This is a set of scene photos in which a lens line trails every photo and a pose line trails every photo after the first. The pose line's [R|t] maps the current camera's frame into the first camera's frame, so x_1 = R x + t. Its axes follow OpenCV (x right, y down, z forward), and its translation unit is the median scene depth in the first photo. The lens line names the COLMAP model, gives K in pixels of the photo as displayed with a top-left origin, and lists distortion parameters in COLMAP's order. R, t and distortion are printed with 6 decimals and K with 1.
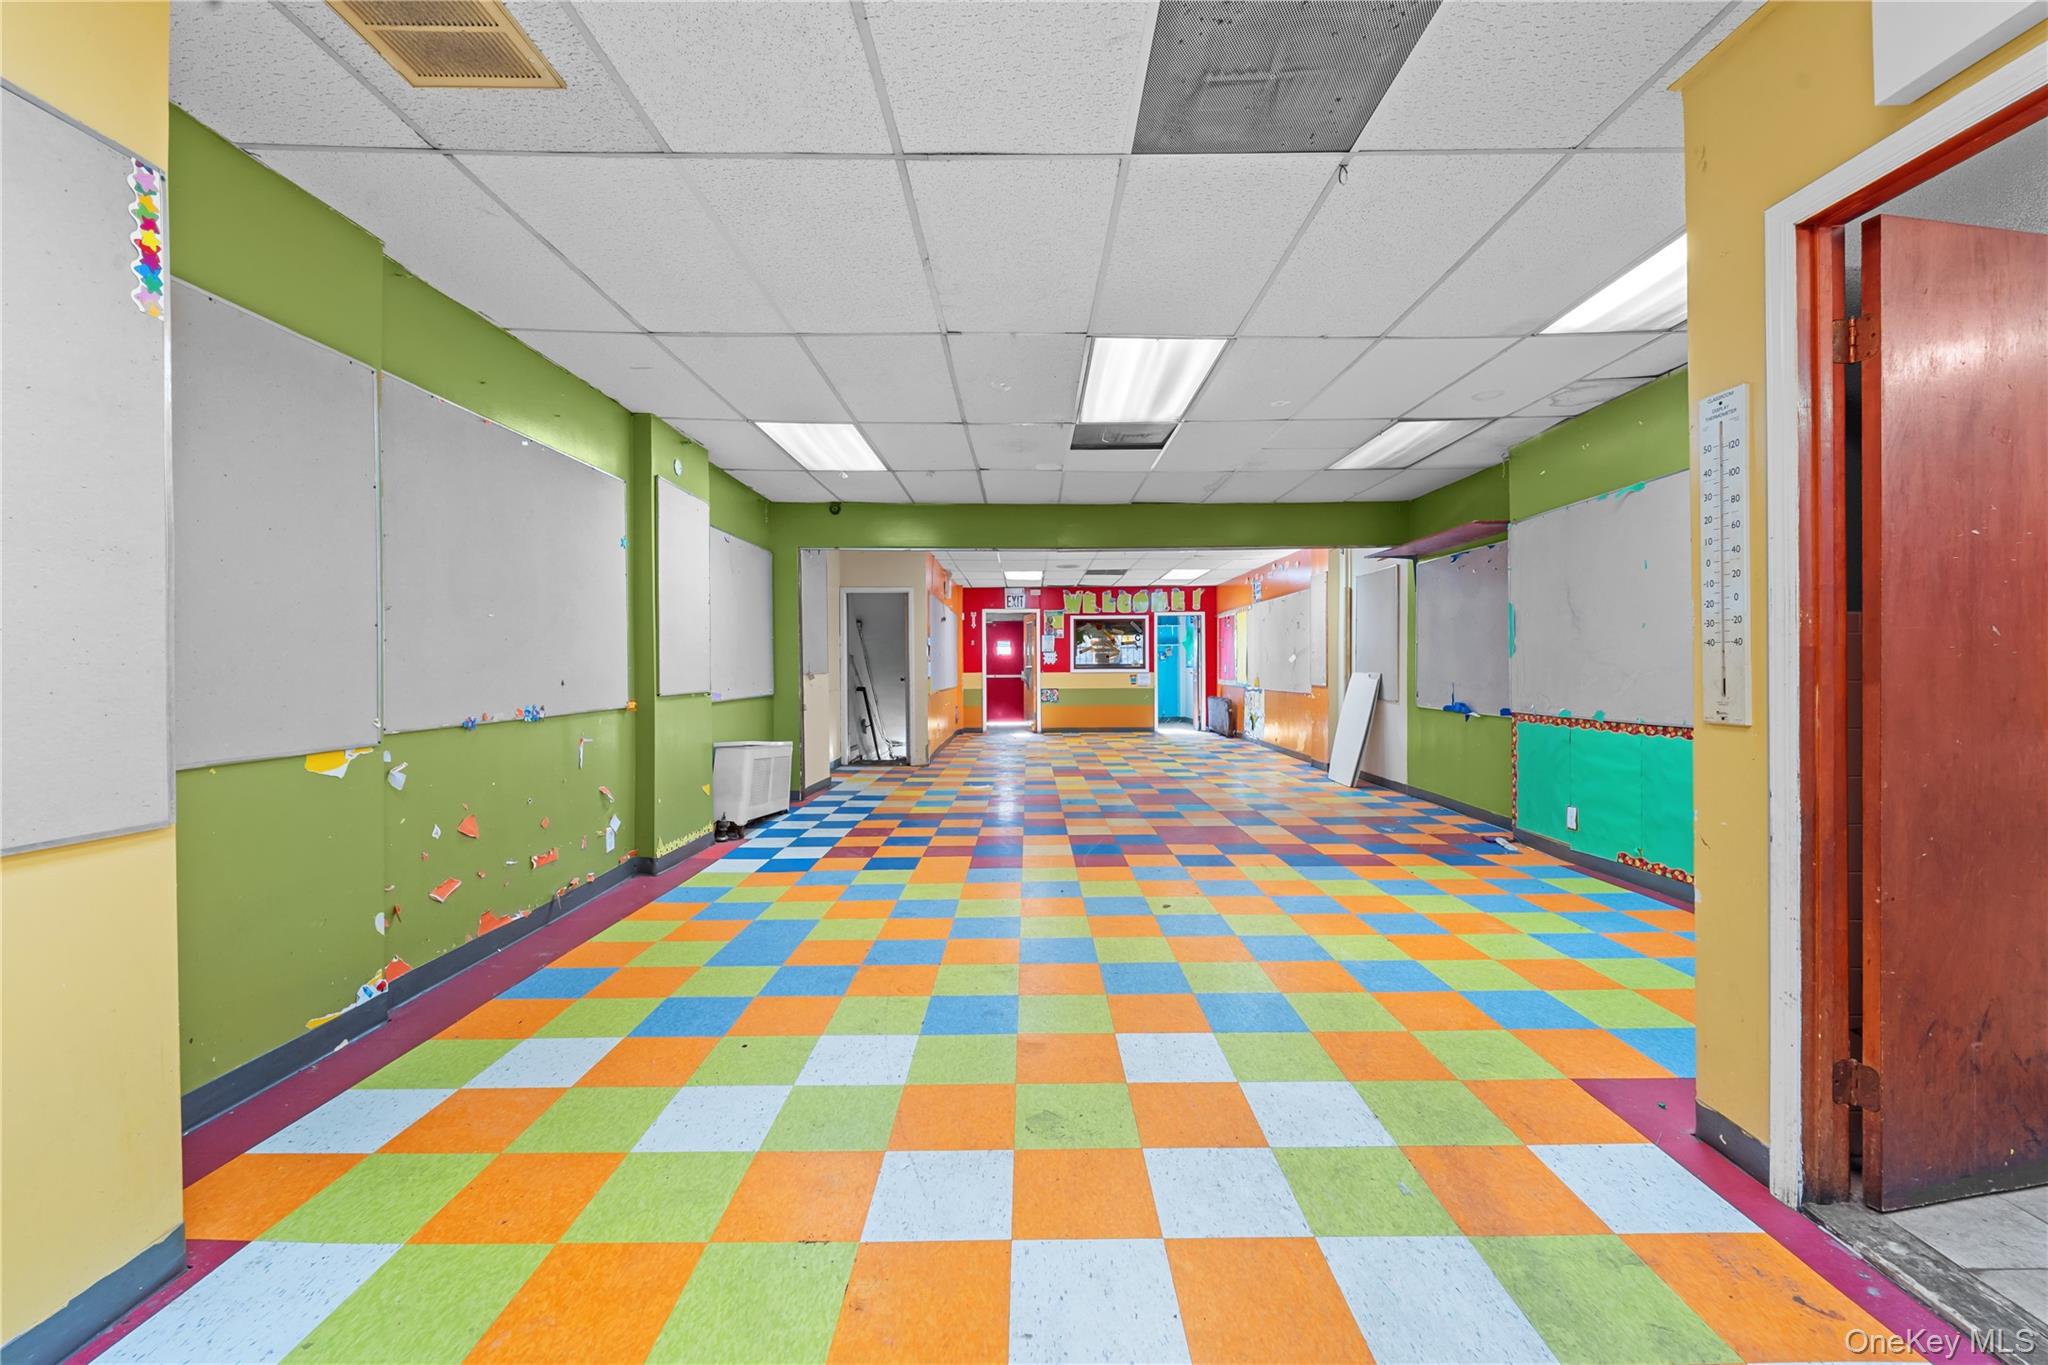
lens RADIAL K [[830.0, 0, 1020.9], [0, 830.0, 677.5], [0, 0, 1]] dist [0.000864, -0.000932]
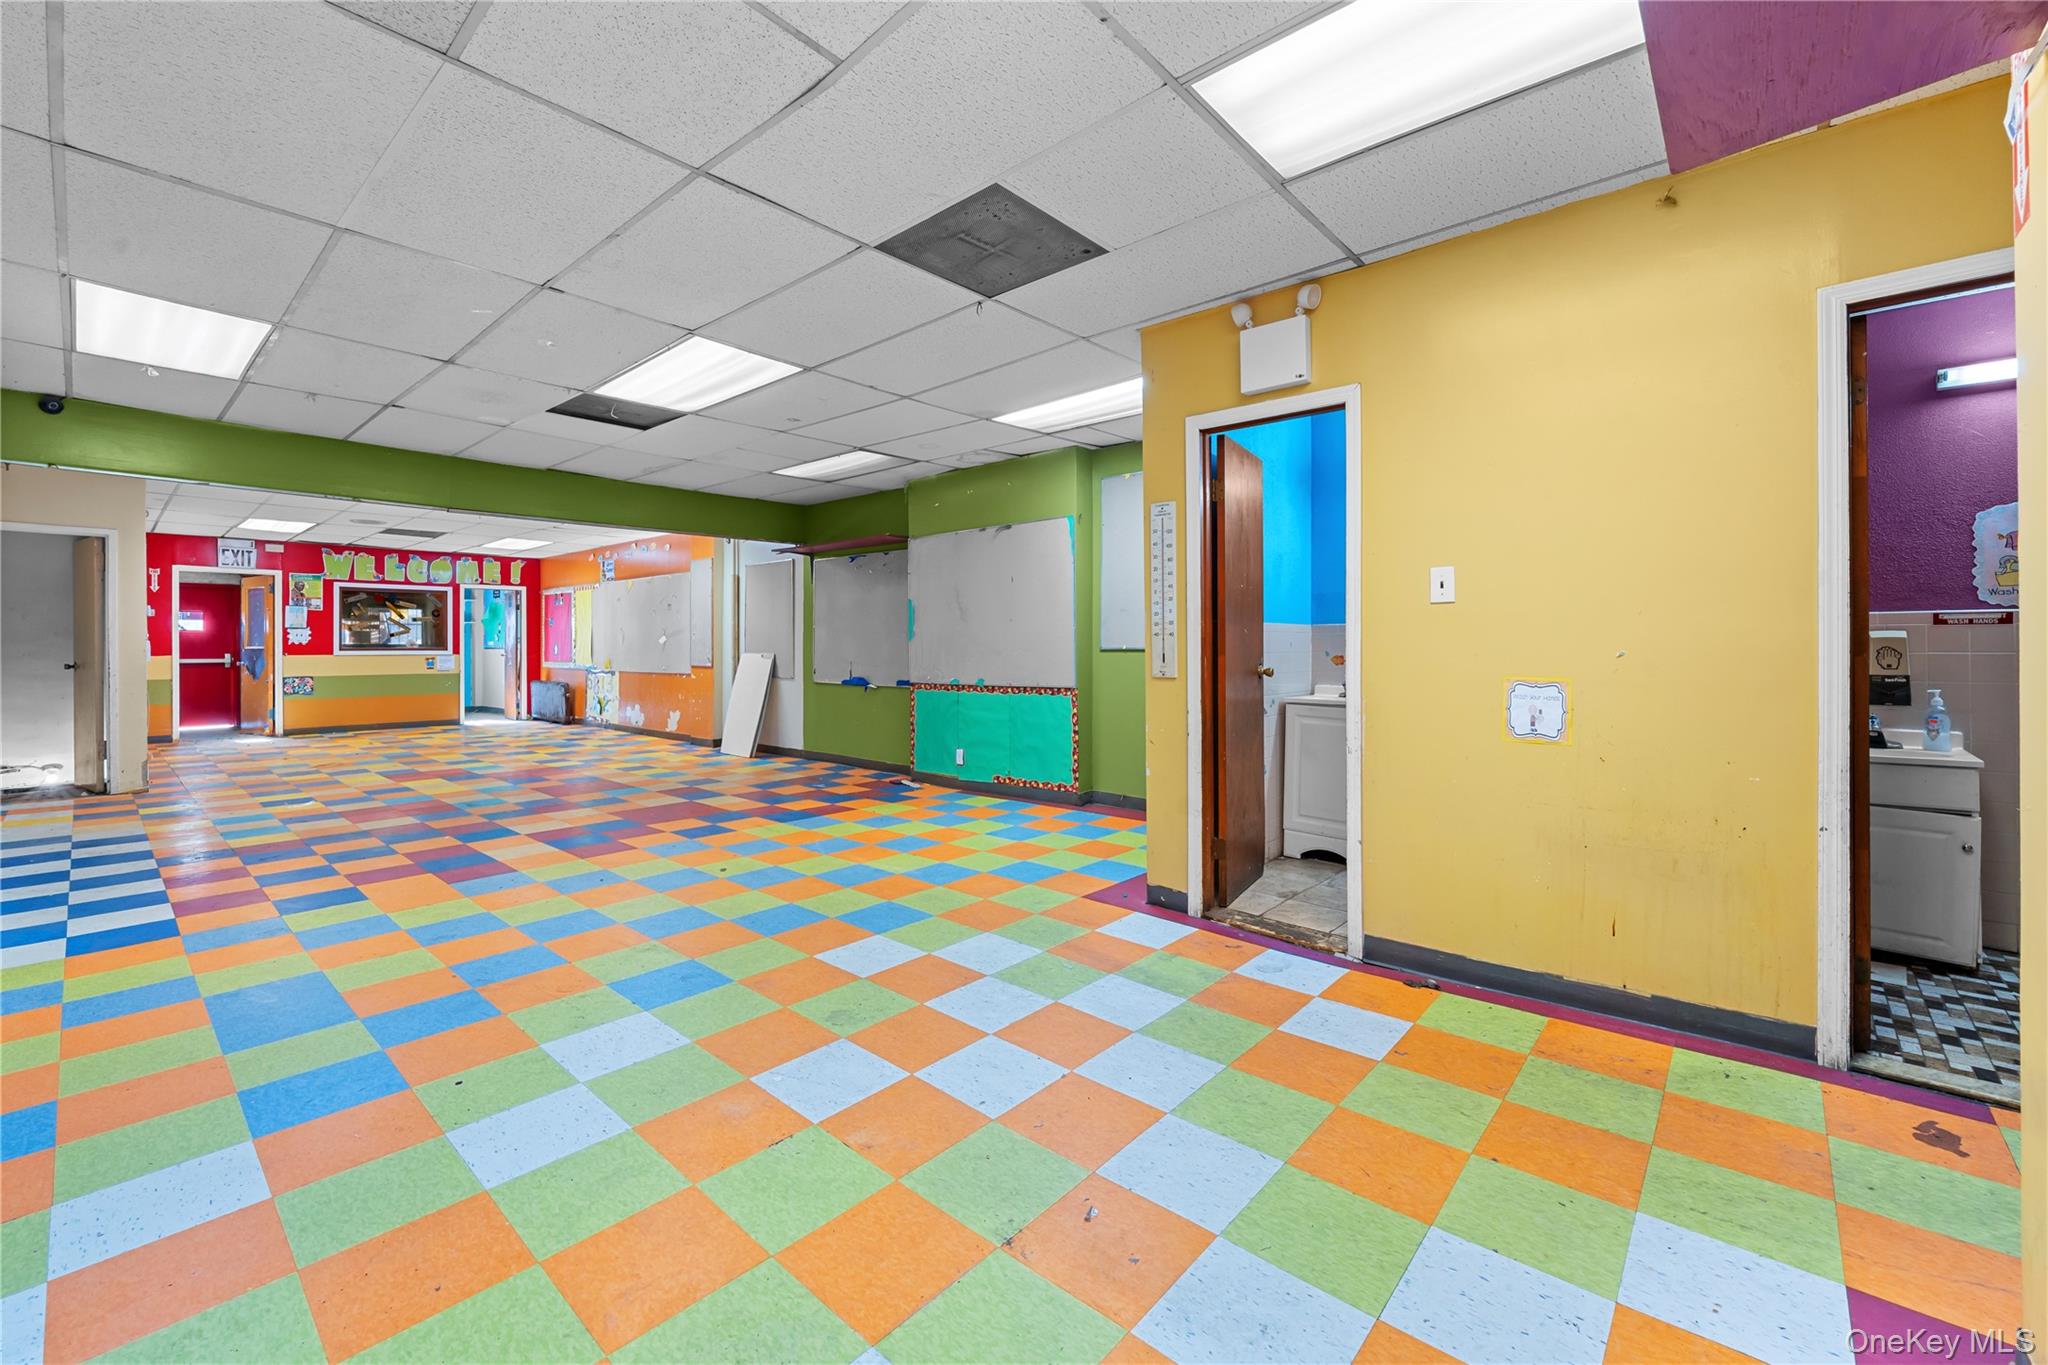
lens RADIAL K [[830.0, 0, 1030.0], [0, 830.0, 651.9], [0, 0, 1]] dist [0.000864, -0.000932]
pose [[0.665566, -0.001812, 0.746337, -0.388090], [0.008495, 0.999951, -0.005148, 0.002355], [-0.746291, 0.009767, 0.665548, -0.017014]]
